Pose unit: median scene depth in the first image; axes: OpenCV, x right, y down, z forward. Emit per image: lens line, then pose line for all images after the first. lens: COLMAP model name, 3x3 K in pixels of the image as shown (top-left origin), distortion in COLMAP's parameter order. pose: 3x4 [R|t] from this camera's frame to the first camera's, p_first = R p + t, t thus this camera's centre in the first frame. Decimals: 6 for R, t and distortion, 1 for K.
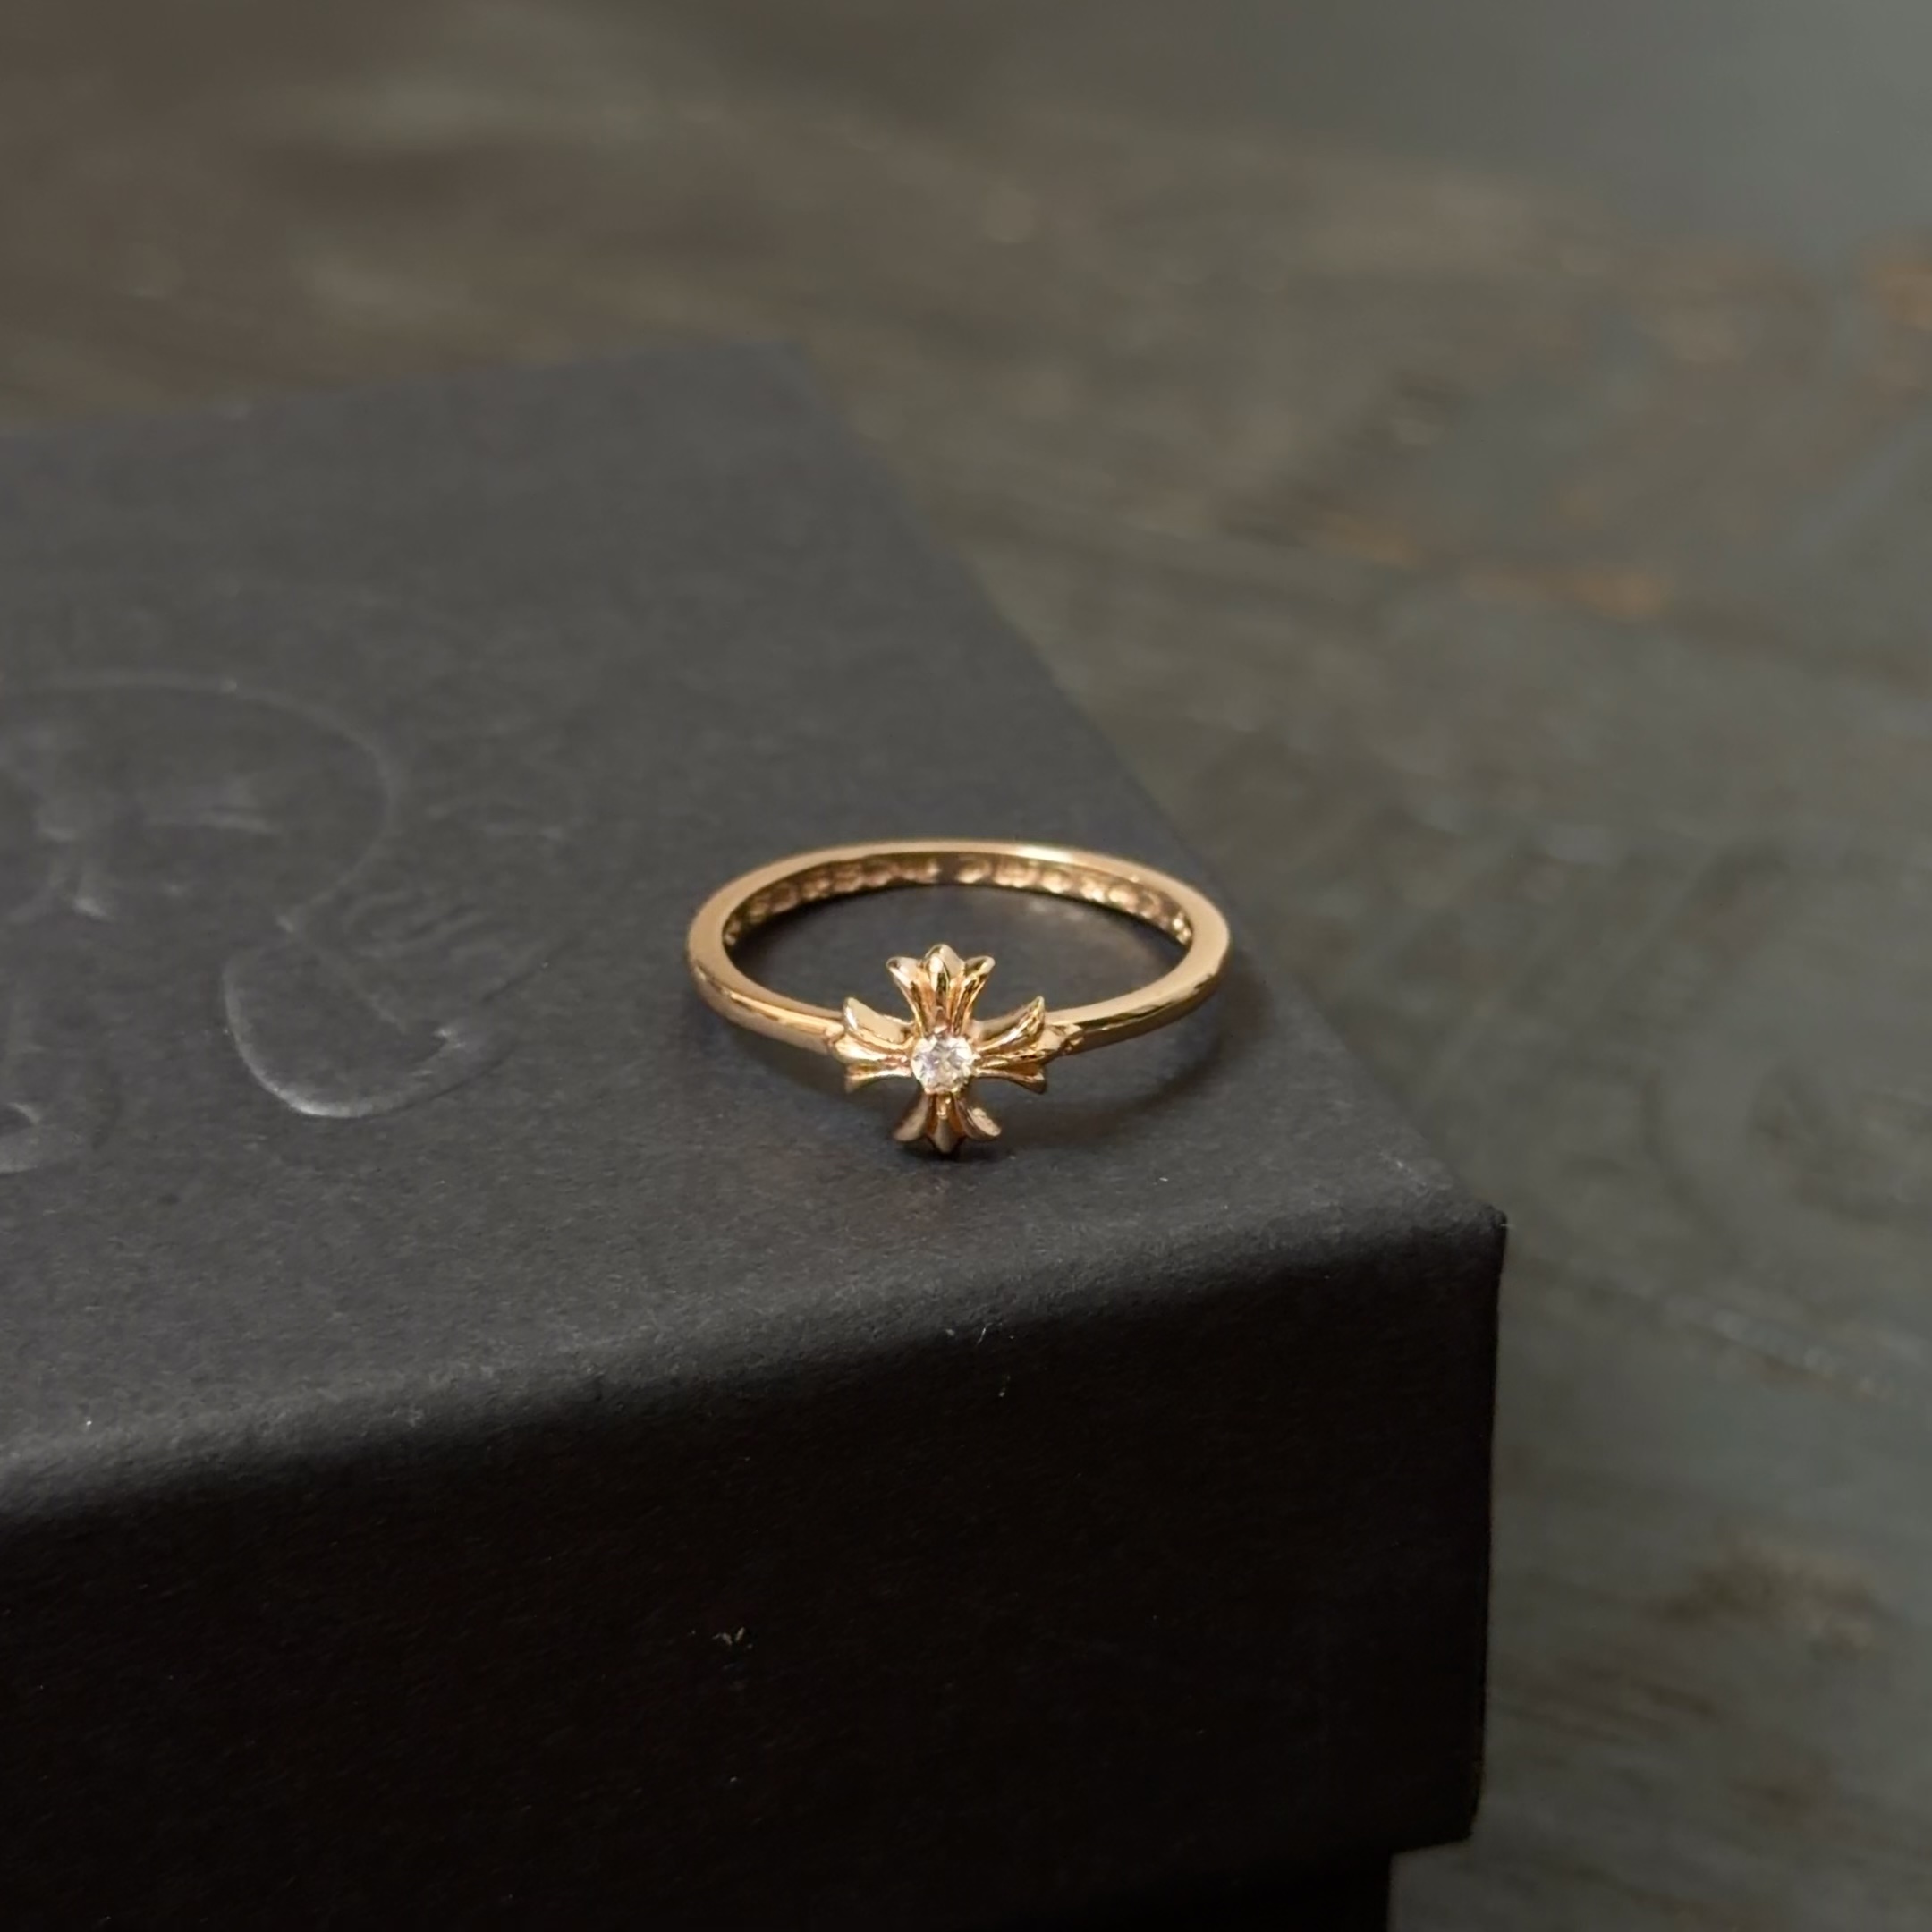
lens RADIAL K [[5382.7, 0, 966.0], [0, 5382.7, 966.0], [0, 0, 1]] dist [0.152270, 0.149300]
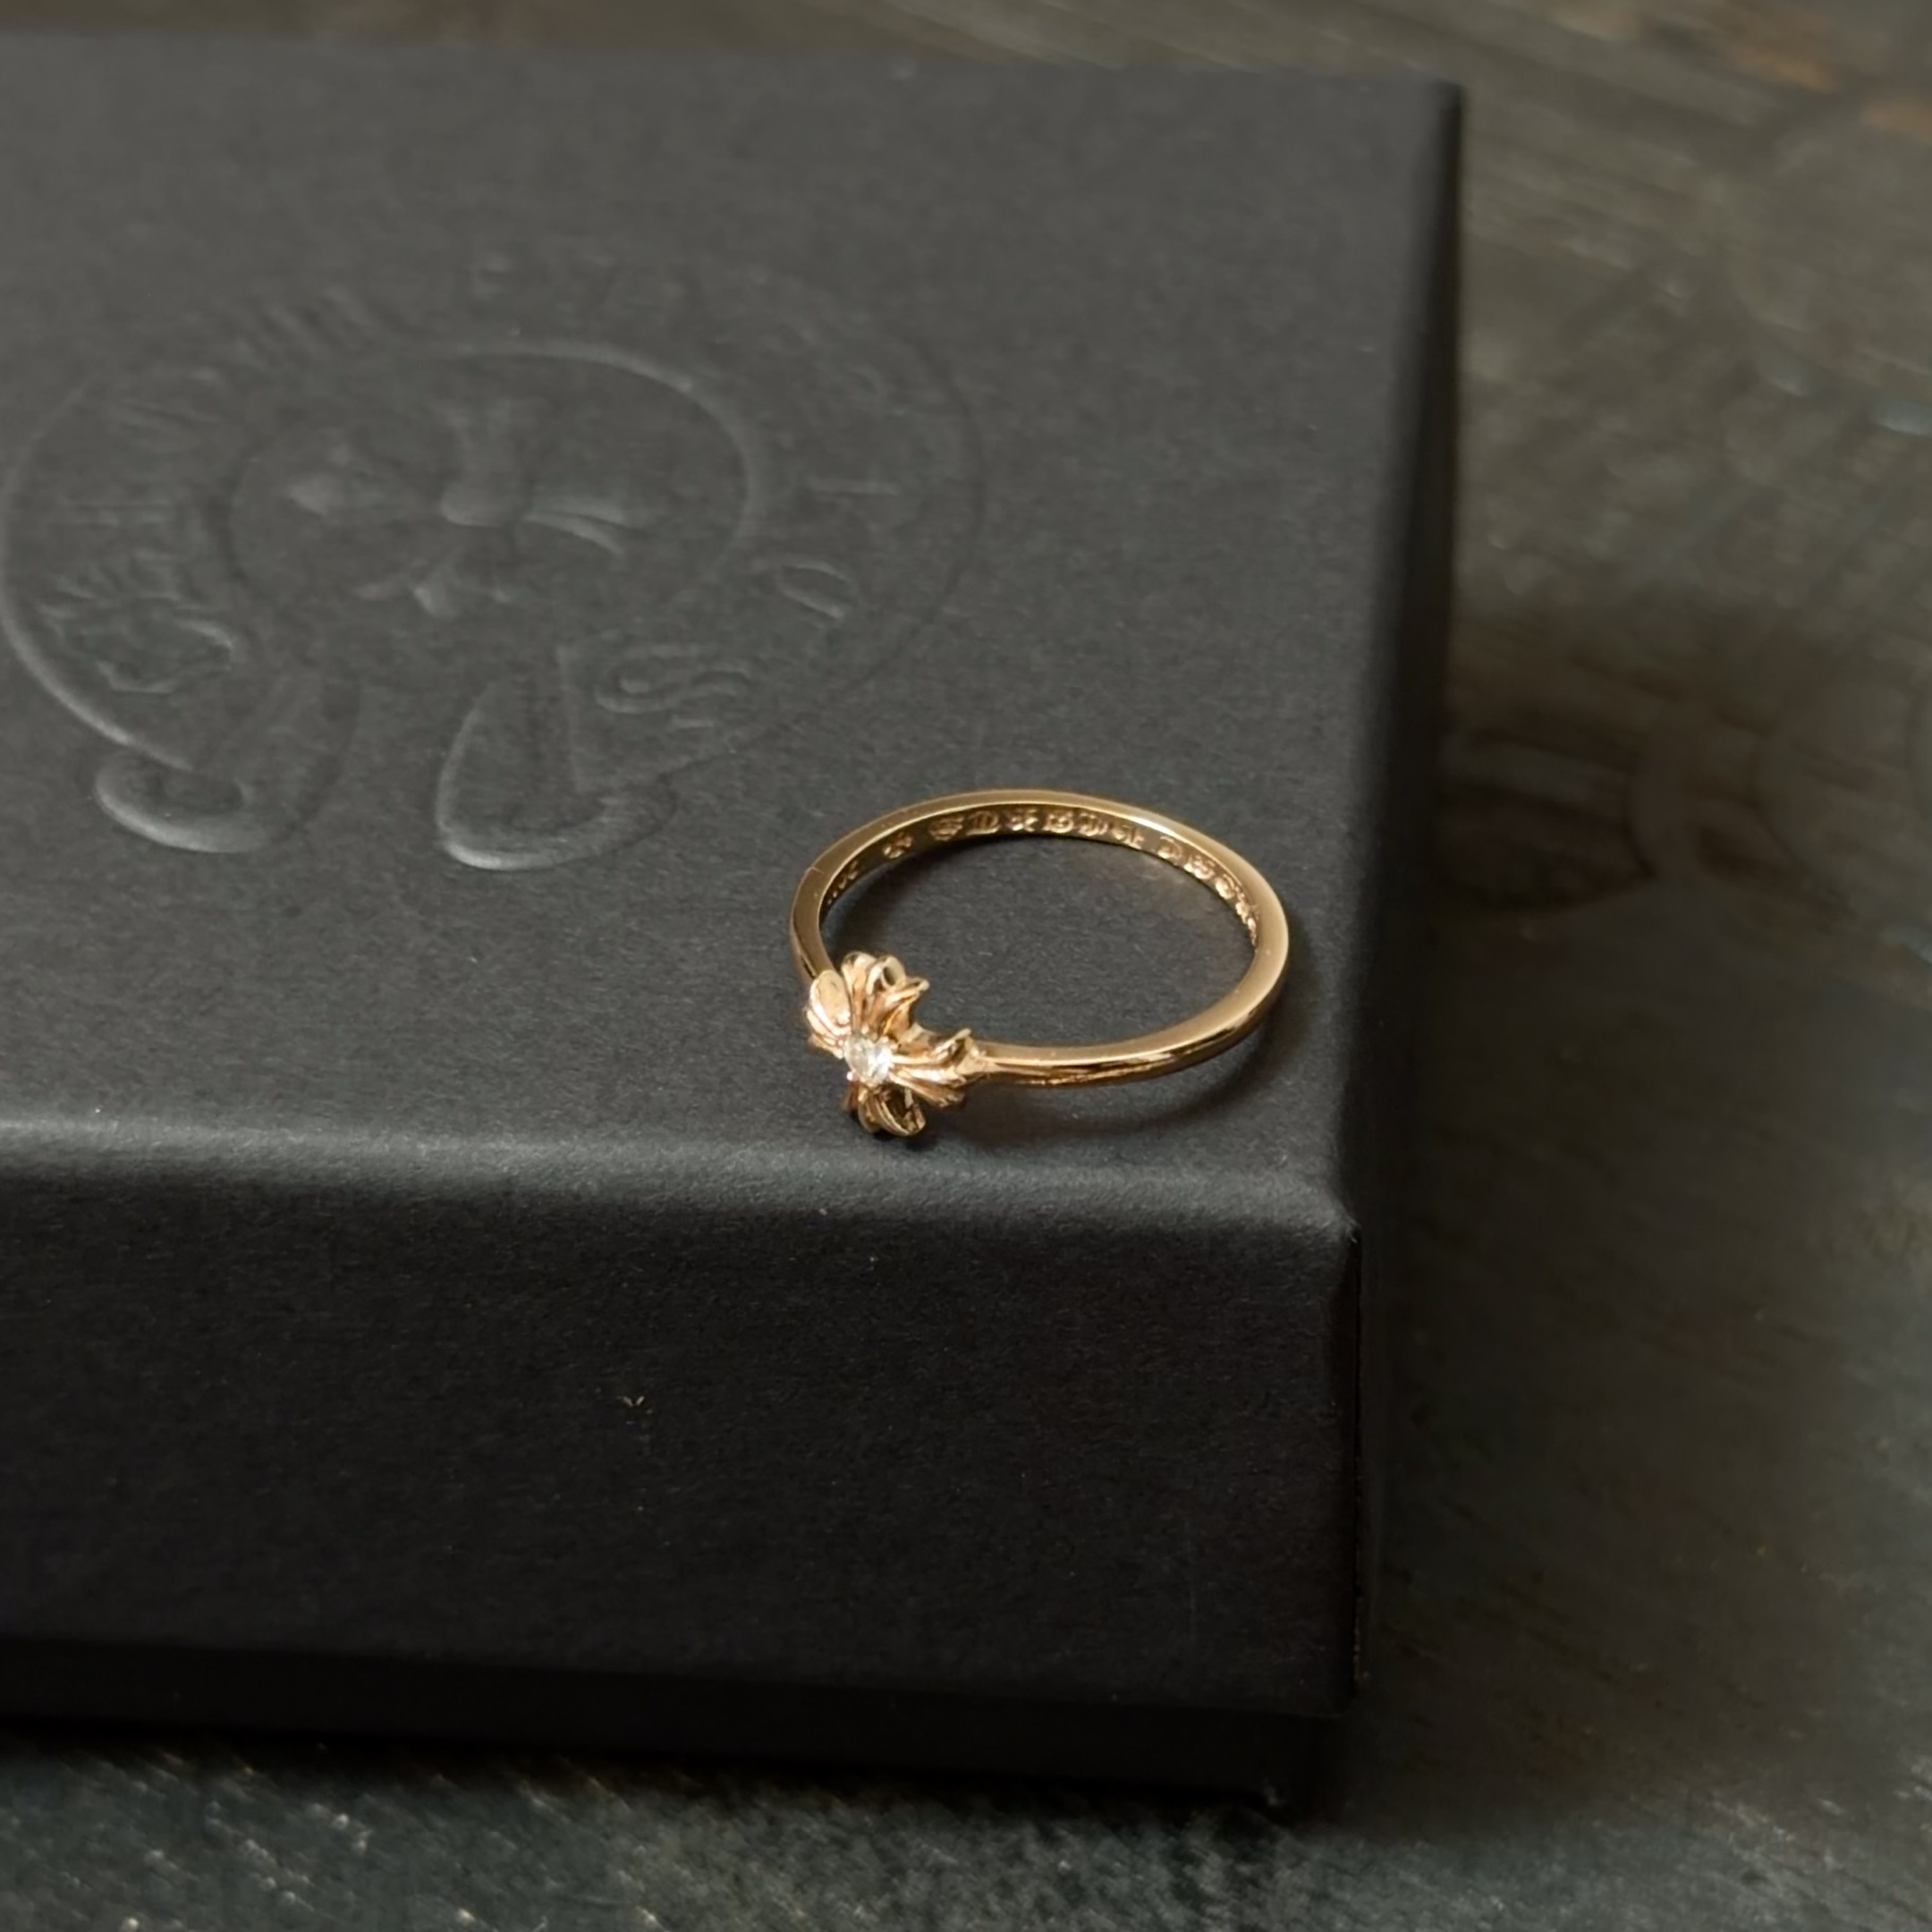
lens RADIAL K [[5382.7, 0, 966.0], [0, 5382.7, 966.0], [0, 0, 1]] dist [0.152270, 0.149300]
pose [[0.899101, 0.255740, -0.355267, 0.414137], [-0.179085, 0.955461, 0.234569, -0.253052], [0.399433, -0.147278, 0.904855, -0.007164]]
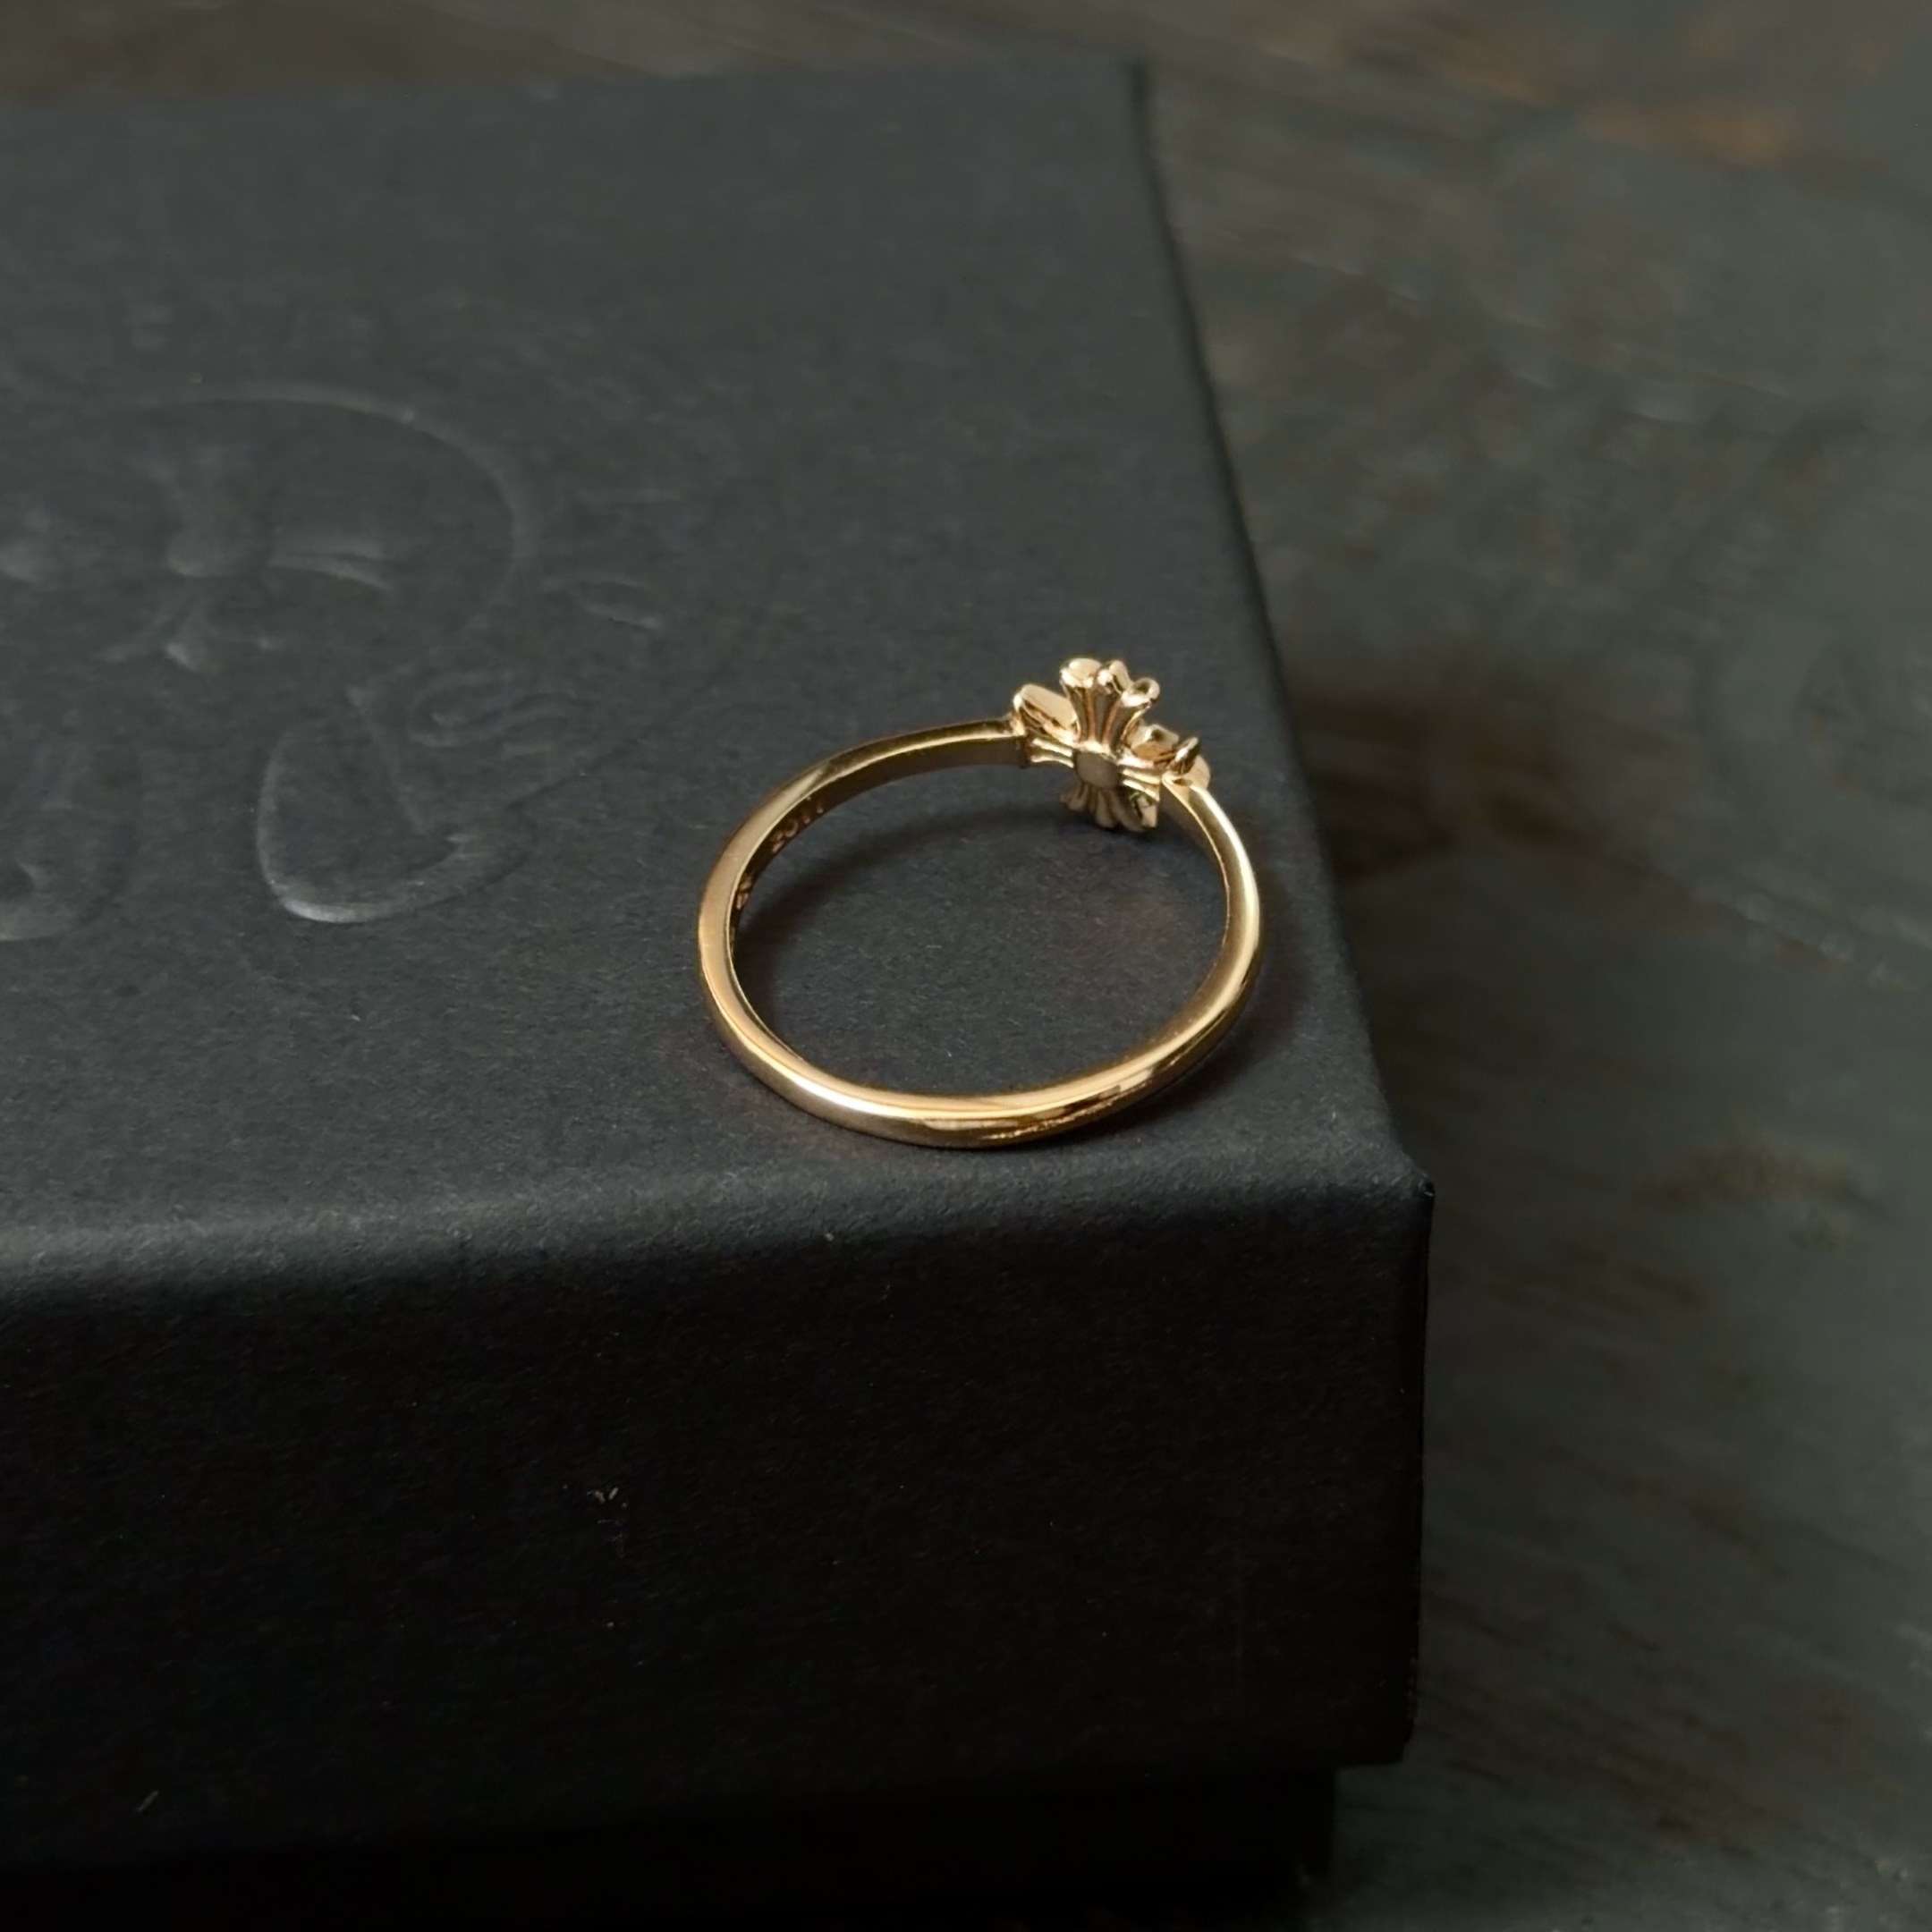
lens RADIAL K [[5382.7, 0, 966.0], [0, 5382.7, 966.0], [0, 0, 1]] dist [0.152270, 0.149300]
pose [[0.971335, 0.129399, -0.199408, 0.213635], [-0.102738, 0.984987, 0.138729, -0.121942], [0.214366, -0.114266, 0.970047, 0.045645]]
